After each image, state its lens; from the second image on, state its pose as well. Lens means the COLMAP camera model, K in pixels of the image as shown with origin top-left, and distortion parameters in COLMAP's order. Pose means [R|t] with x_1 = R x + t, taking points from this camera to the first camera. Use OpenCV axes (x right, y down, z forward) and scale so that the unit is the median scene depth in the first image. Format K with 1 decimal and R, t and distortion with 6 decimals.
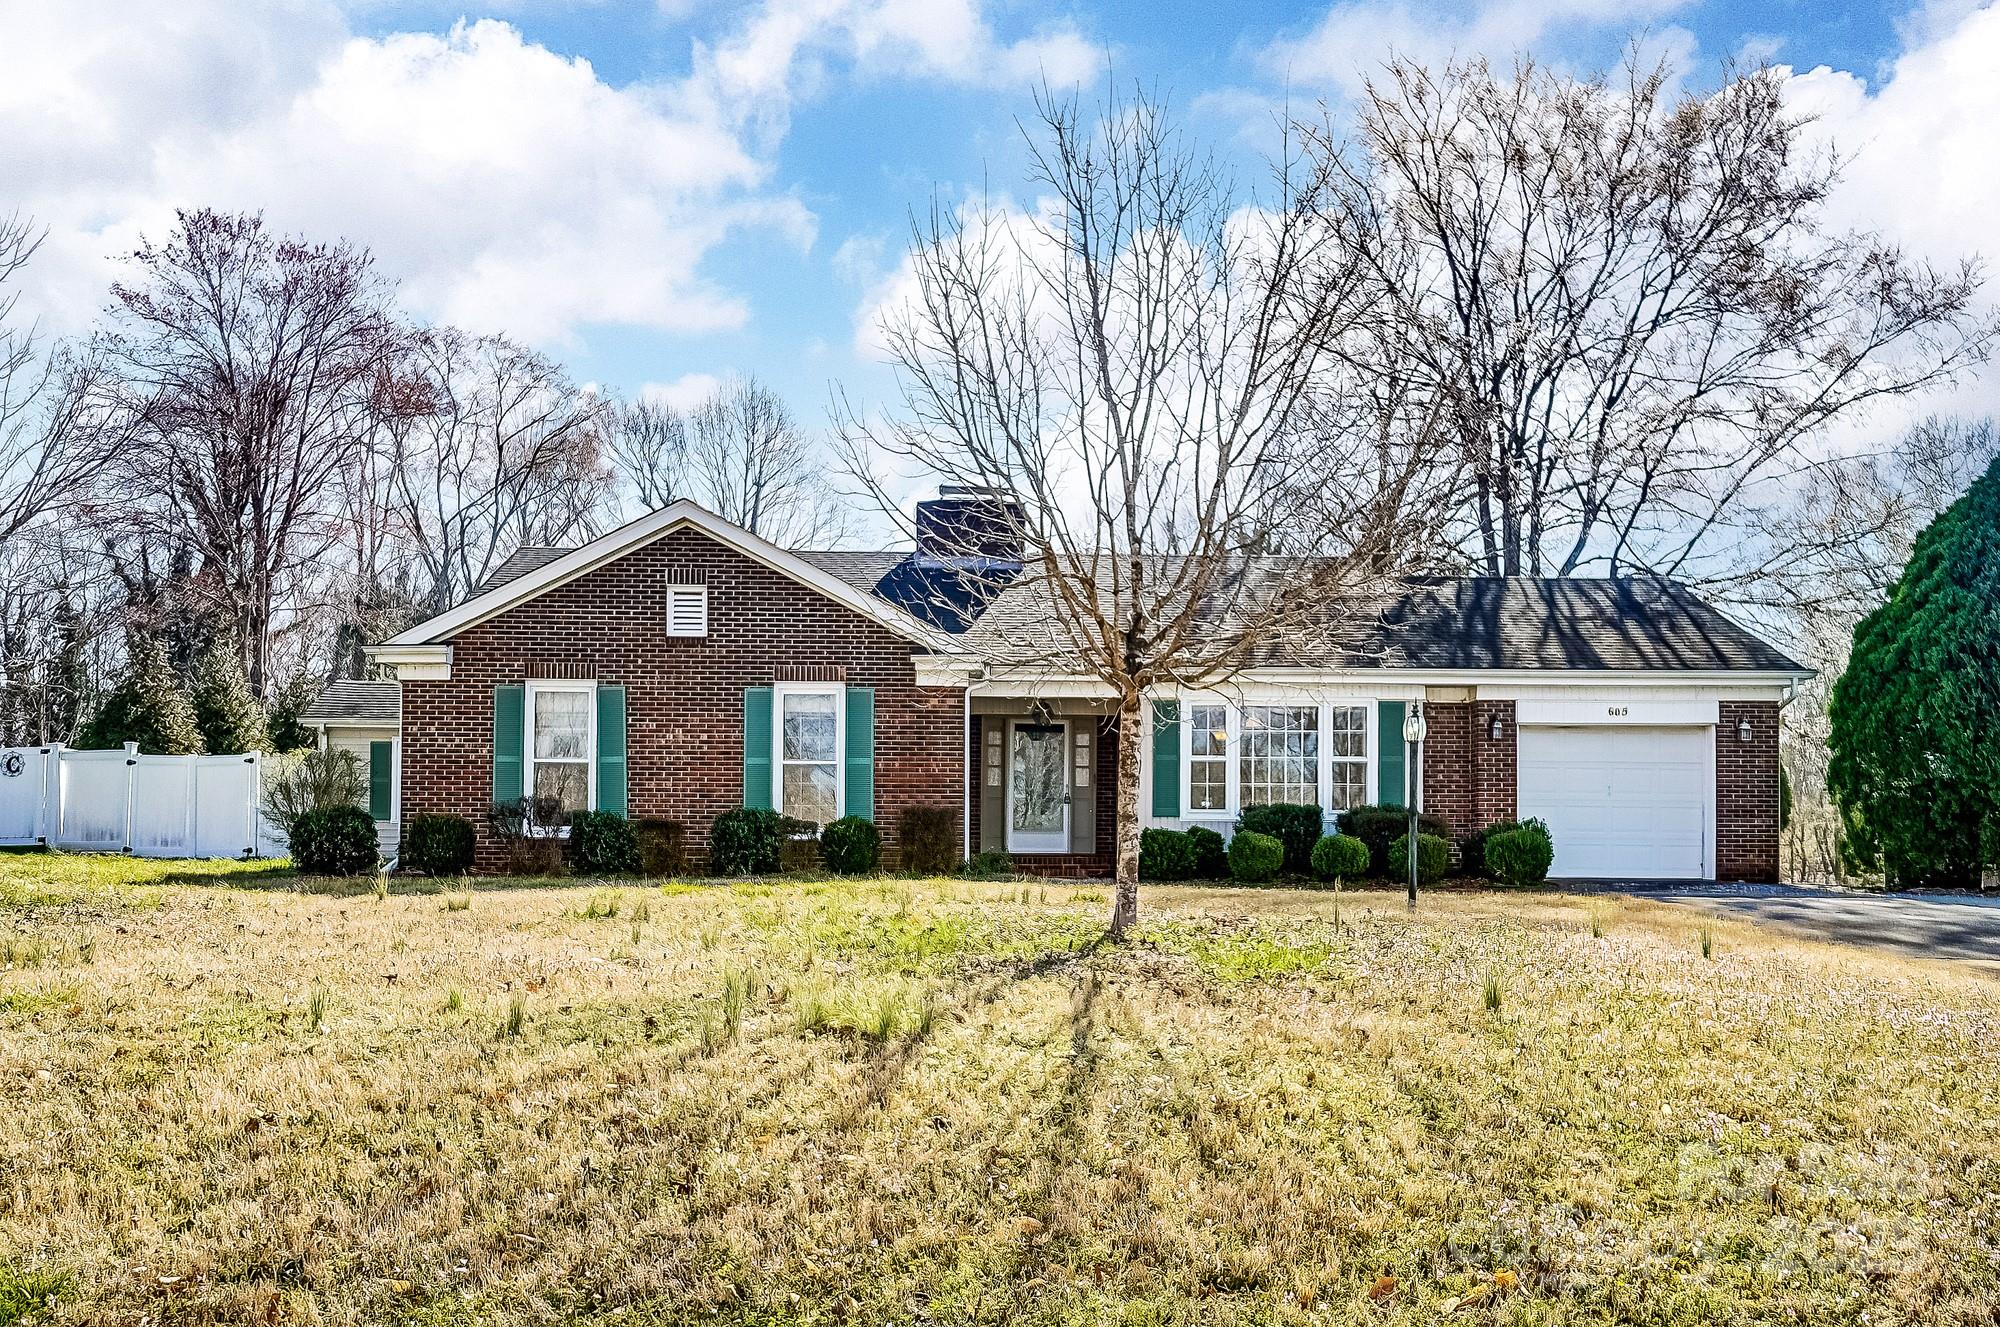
lens RADIAL K [[1566.4, 0, 993.9], [0, 1566.4, 658.1], [0, 0, 1]] dist [0.024540, 0.001335]
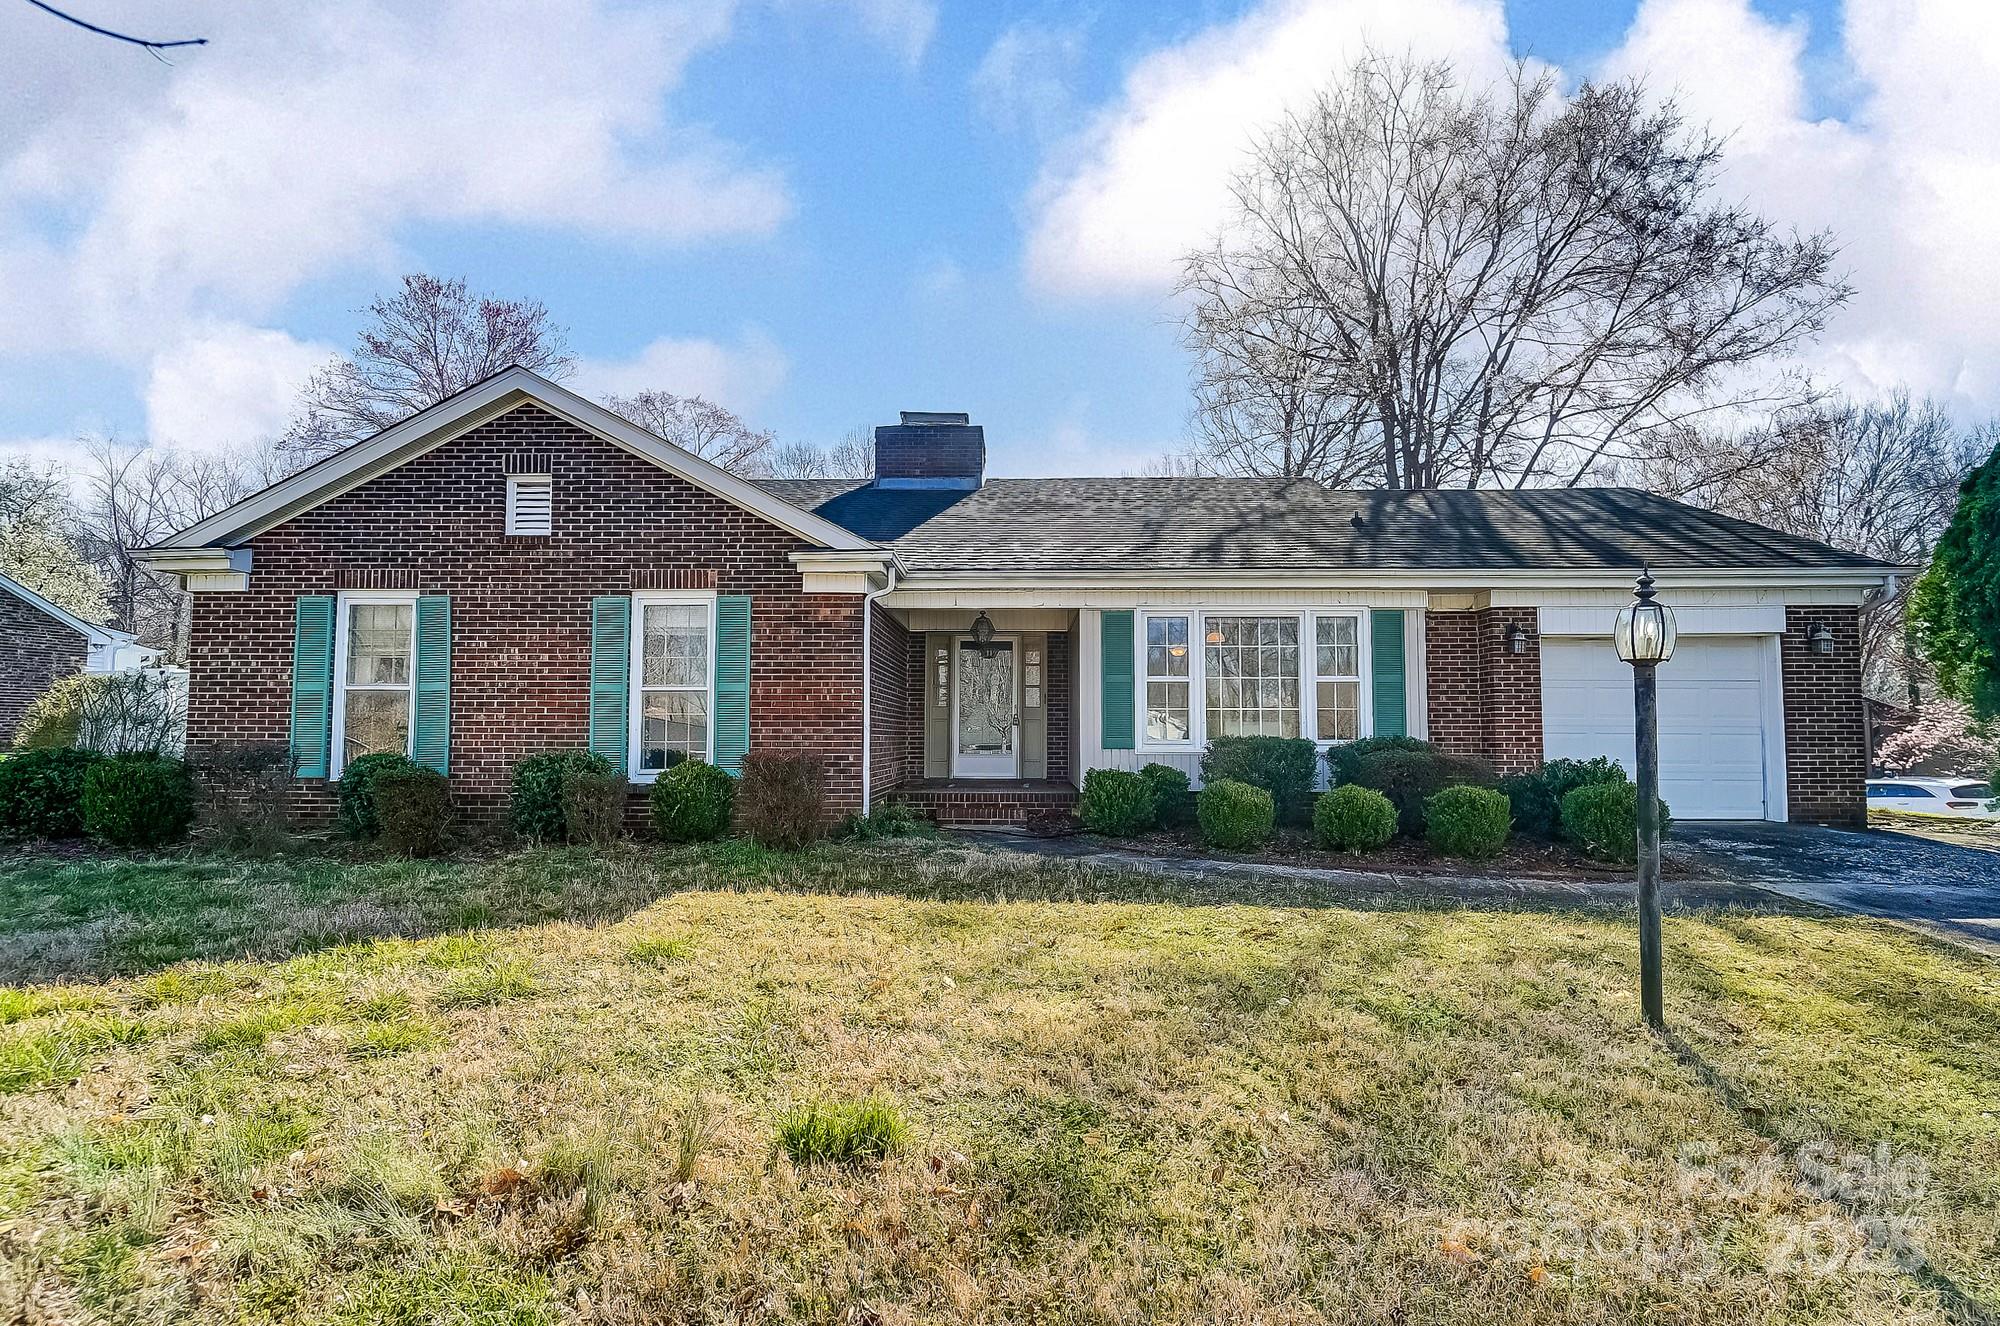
lens RADIAL K [[895.7, 0, 989.3], [0, 895.7, 659.0], [0, 0, 1]] dist [-0.053477, 0.019367]
pose [[0.998704, -0.006400, -0.050486, 0.065765], [0.009188, 0.998434, 0.055178, 0.026137], [0.050053, -0.055570, 0.997199, 0.522045]]
